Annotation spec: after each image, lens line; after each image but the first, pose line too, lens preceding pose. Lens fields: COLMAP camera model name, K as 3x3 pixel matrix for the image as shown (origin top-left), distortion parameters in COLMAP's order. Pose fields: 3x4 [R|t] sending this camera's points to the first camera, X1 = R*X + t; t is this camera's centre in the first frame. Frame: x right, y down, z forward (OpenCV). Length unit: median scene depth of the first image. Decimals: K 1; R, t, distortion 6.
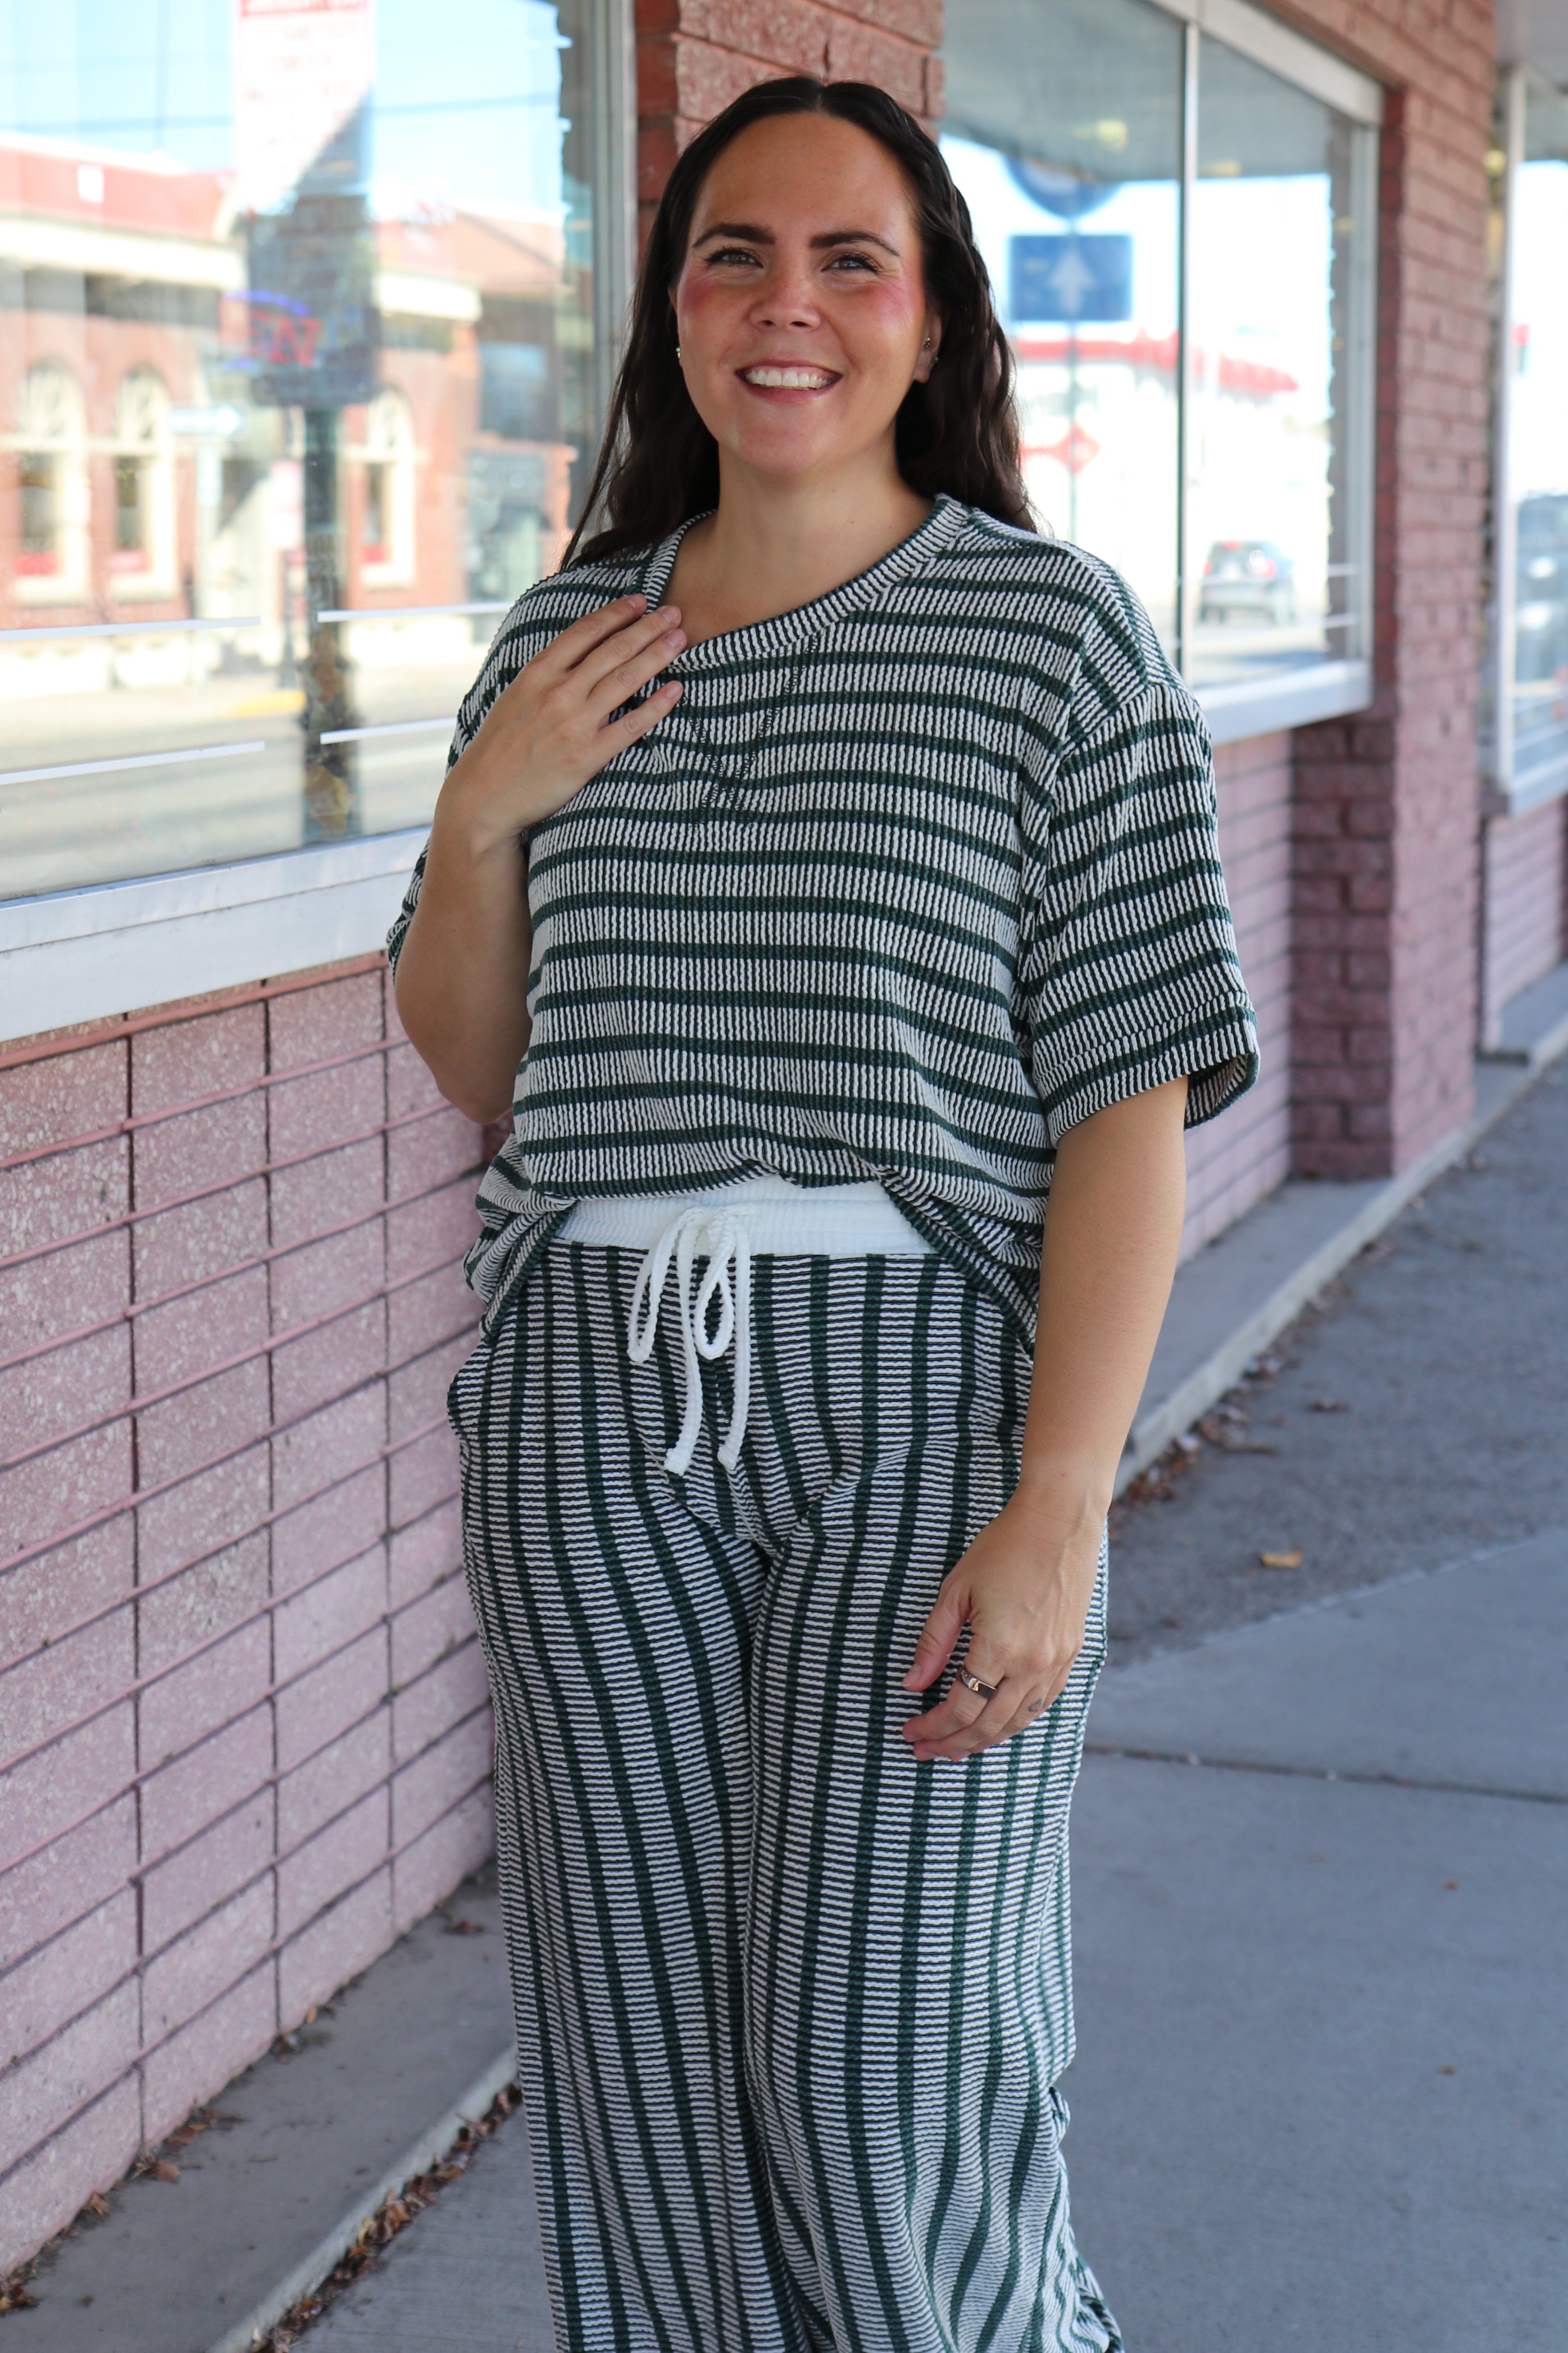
lens RADIAL K [[4297.3, 0, 729.7], [0, 4297.3, 1012.9], [0, 0, 1]] dist [0.162873, 0.068505]
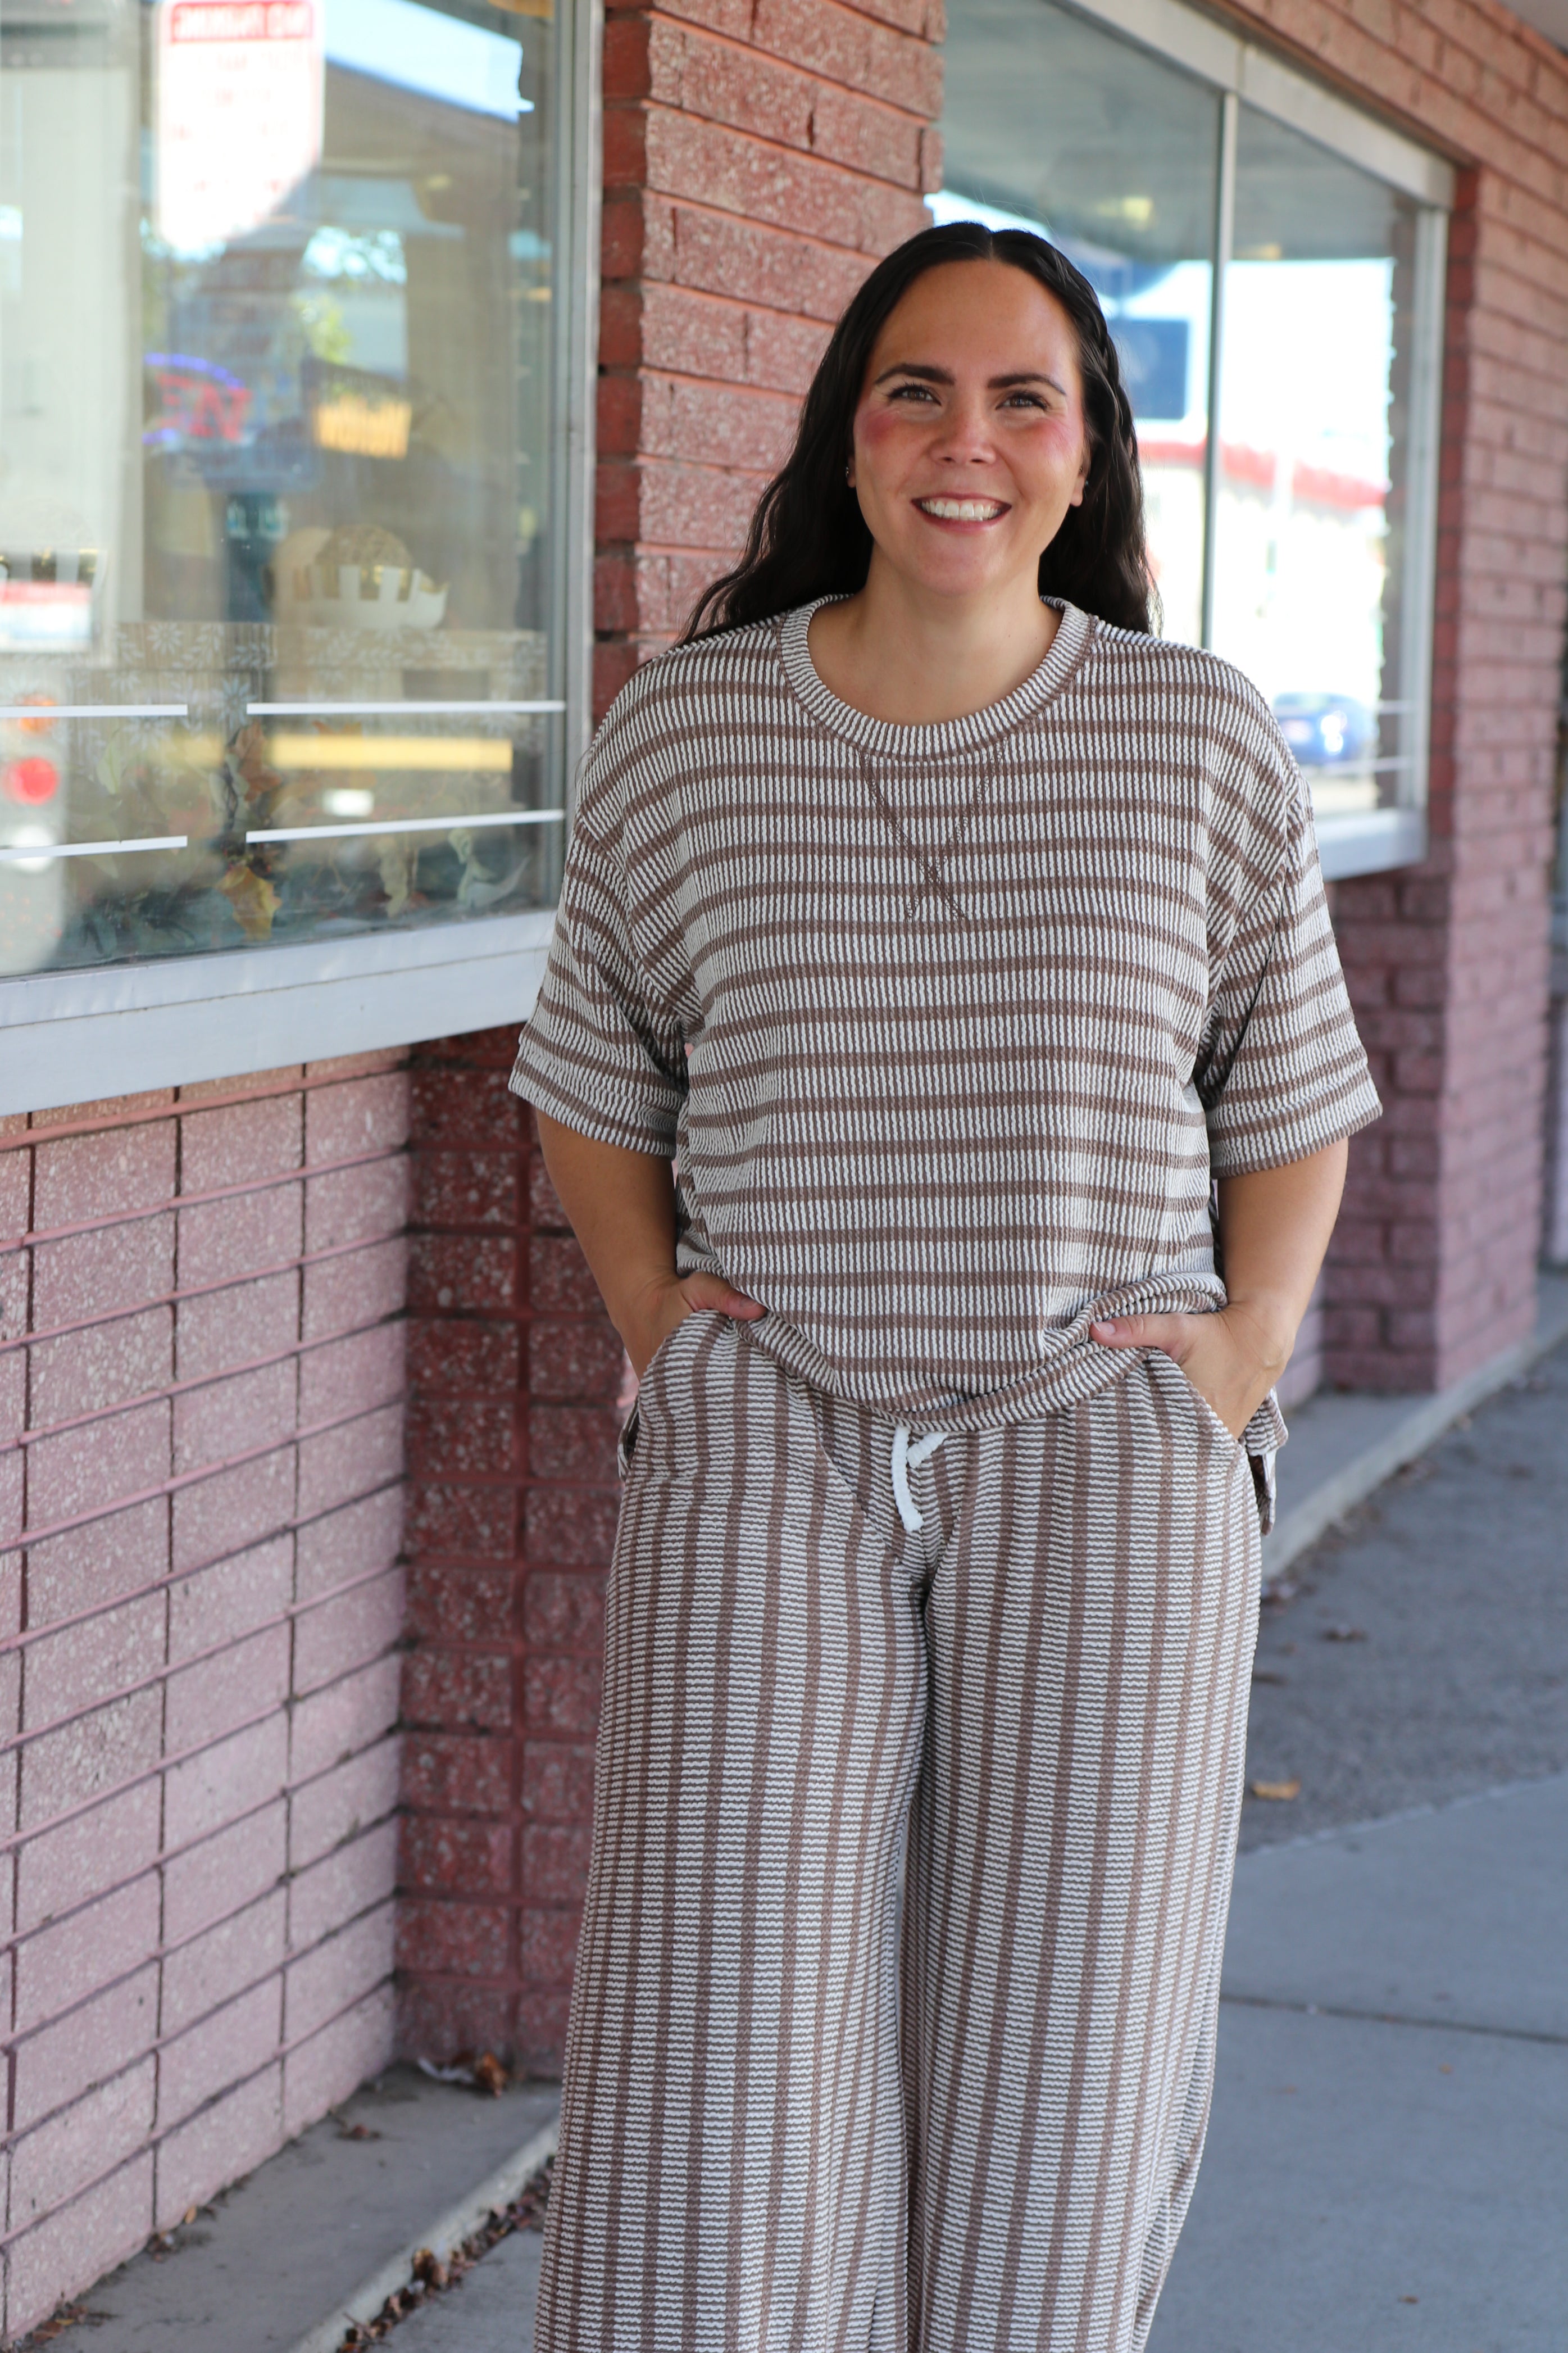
lens RADIAL K [[5143.8, 0, 783.7], [0, 5143.8, 1118.1], [0, 0, 1]] dist [0.267017, 0.459075]
pose [[0.999526, 0.027874, 0.013040, 0.008832], [-0.027582, 0.999376, -0.022083, 0.017492], [-0.013648, 0.021713, 0.999671, -0.118326]]
